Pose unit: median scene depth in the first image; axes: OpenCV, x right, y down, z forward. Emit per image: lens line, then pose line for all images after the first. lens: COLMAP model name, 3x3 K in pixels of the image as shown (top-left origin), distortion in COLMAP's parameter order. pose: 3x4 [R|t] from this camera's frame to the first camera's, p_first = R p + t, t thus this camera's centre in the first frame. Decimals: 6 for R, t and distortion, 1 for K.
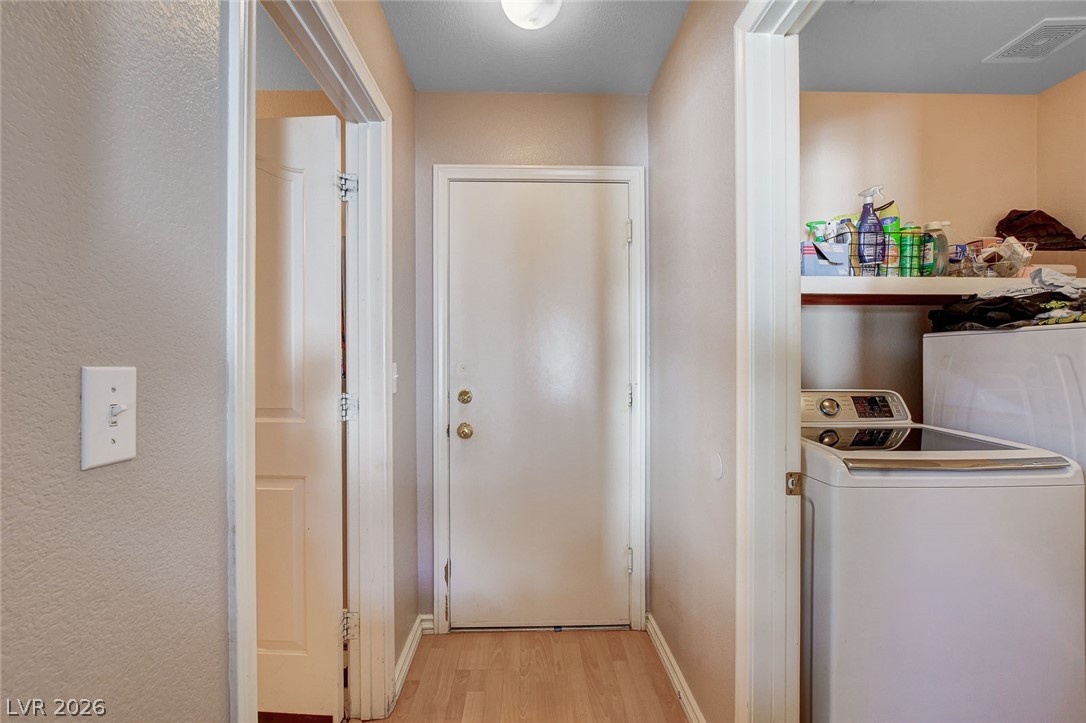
lens RADIAL K [[535.8, 0, 497.7], [0, 535.8, 358.1], [0, 0, 1]] dist [-0.001448, -0.000071]
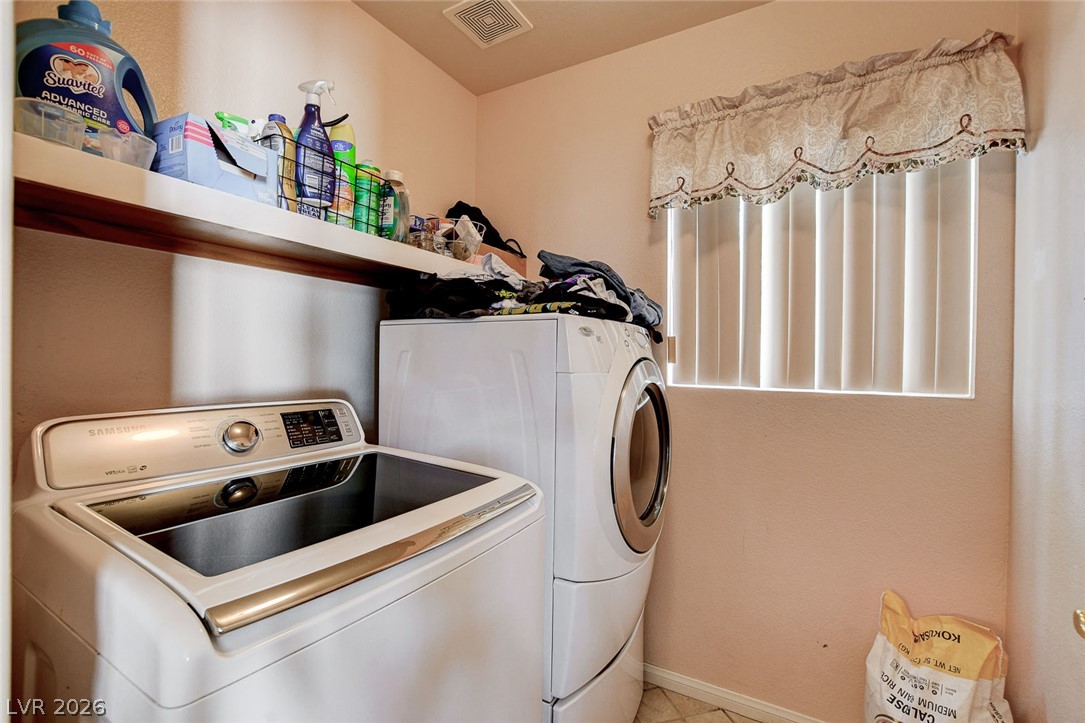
lens RADIAL K [[475.8, 0, 542.5], [0, 475.8, 361.5], [0, 0, 1]] dist [-0.020459, 0.000261]
pose [[0.535149, 0.005791, 0.844738, 0.373480], [-0.016164, 0.999864, 0.003385, 0.006288], [-0.844603, -0.015466, 0.535169, 0.474163]]
